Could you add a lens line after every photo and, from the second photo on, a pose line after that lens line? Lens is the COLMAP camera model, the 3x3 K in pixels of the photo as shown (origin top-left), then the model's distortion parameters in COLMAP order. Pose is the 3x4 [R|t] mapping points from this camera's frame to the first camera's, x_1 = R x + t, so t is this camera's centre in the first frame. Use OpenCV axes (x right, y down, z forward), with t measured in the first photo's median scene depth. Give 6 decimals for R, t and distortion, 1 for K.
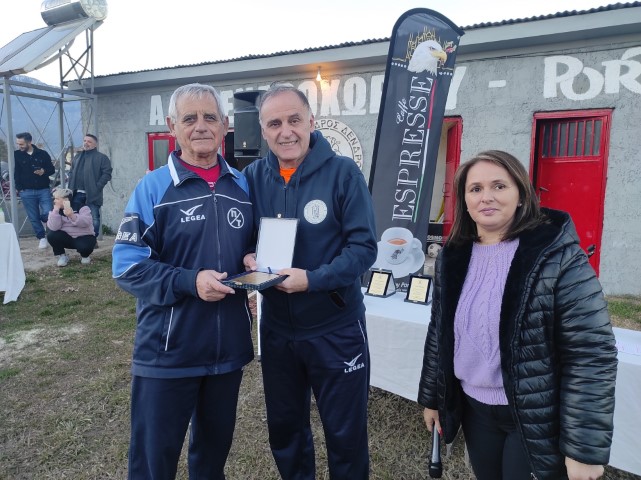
lens RADIAL K [[462.6, 0, 324.8], [0, 462.6, 240.8], [0, 0, 1]] dist [0.048890, -0.035556]
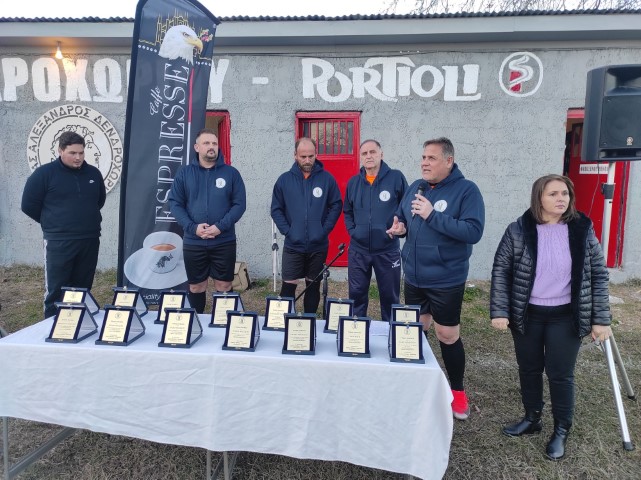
lens RADIAL K [[455.8, 0, 318.7], [0, 455.8, 238.8], [0, 0, 1]] dist [0.037069, -0.012400]
pose [[0.911468, -0.063408, 0.406455, 0.067881], [0.058230, 0.997987, 0.025110, -0.016854], [-0.407229, 0.000781, 0.913326, 0.060545]]
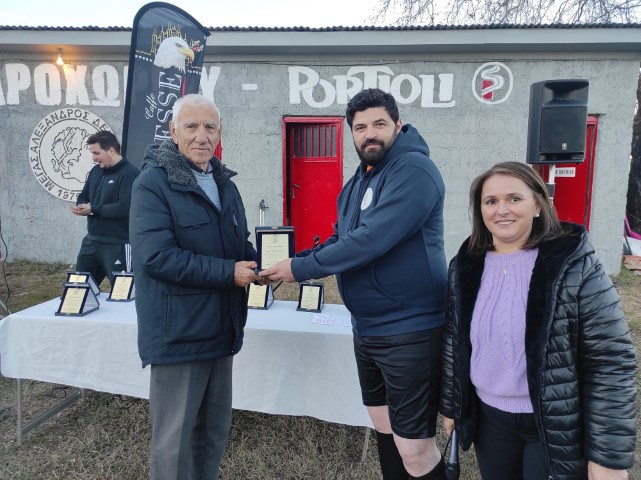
lens RADIAL K [[460.8, 0, 320.0], [0, 460.8, 242.7], [0, 0, 1]] dist [0.039223, -0.020713]
pose [[0.908245, -0.059943, 0.414124, 0.060811], [0.053855, 0.998200, 0.026373, -0.001173], [-0.414960, -0.001650, 0.909838, -0.025626]]
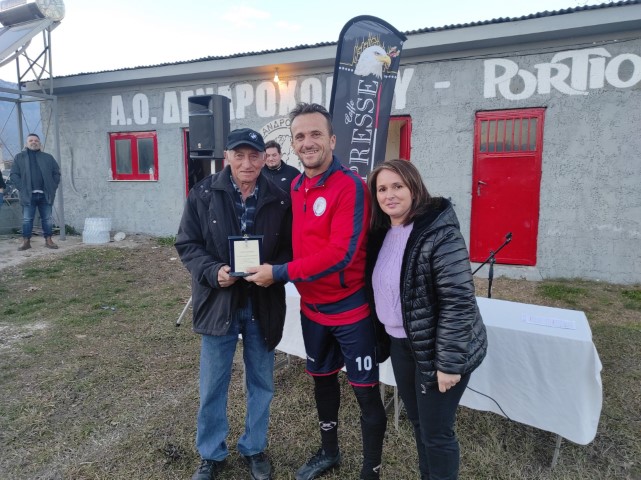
lens RADIAL K [[469.8, 0, 322.8], [0, 469.8, 239.2], [0, 0, 1]] dist [0.059365, -0.045680]
pose [[0.998596, -0.021356, 0.048483, 0.039889], [0.021311, 0.999772, 0.001457, 0.008795], [-0.048503, -0.000422, 0.998823, -0.070663]]
